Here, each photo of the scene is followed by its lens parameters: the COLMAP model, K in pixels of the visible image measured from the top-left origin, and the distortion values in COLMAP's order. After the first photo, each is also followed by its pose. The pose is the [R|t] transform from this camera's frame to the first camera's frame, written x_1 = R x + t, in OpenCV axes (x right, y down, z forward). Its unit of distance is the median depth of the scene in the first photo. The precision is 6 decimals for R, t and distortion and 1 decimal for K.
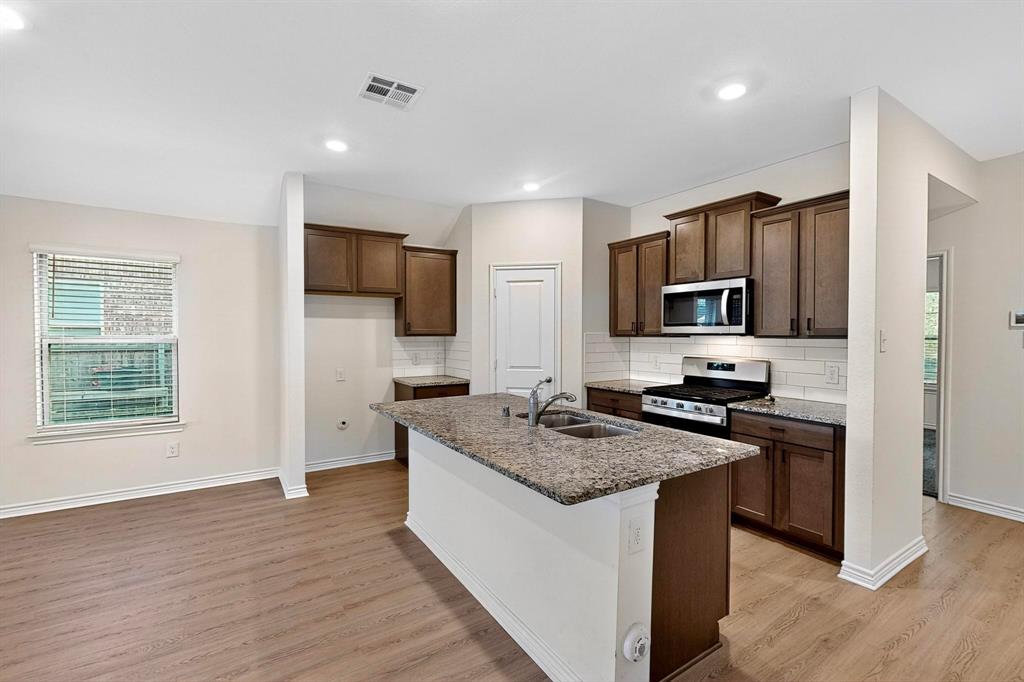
lens RADIAL K [[446.2, 0, 511.3], [0, 446.2, 335.4], [0, 0, 1]] dist [-0.002142, -0.000361]
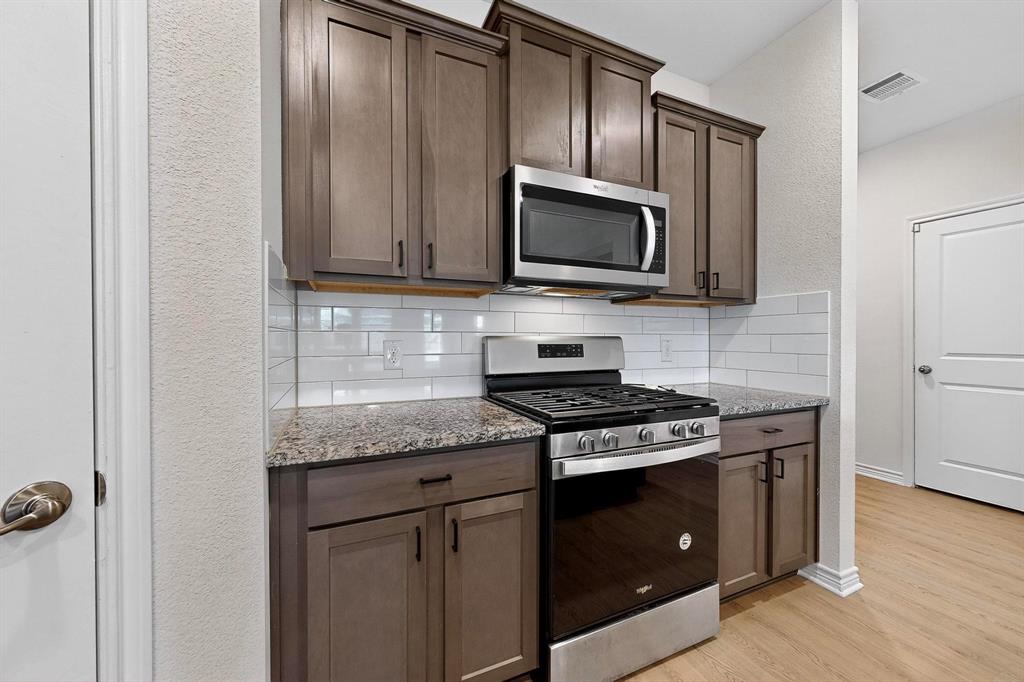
lens RADIAL K [[399.9, 0, 516.5], [0, 399.9, 341.1], [0, 0, 1]] dist [-0.000415, -0.000043]
pose [[0.150770, -0.009233, 0.988526, -0.030483], [0.005449, 0.999949, 0.008508, 0.054167], [-0.988554, 0.004104, 0.150812, 0.991526]]
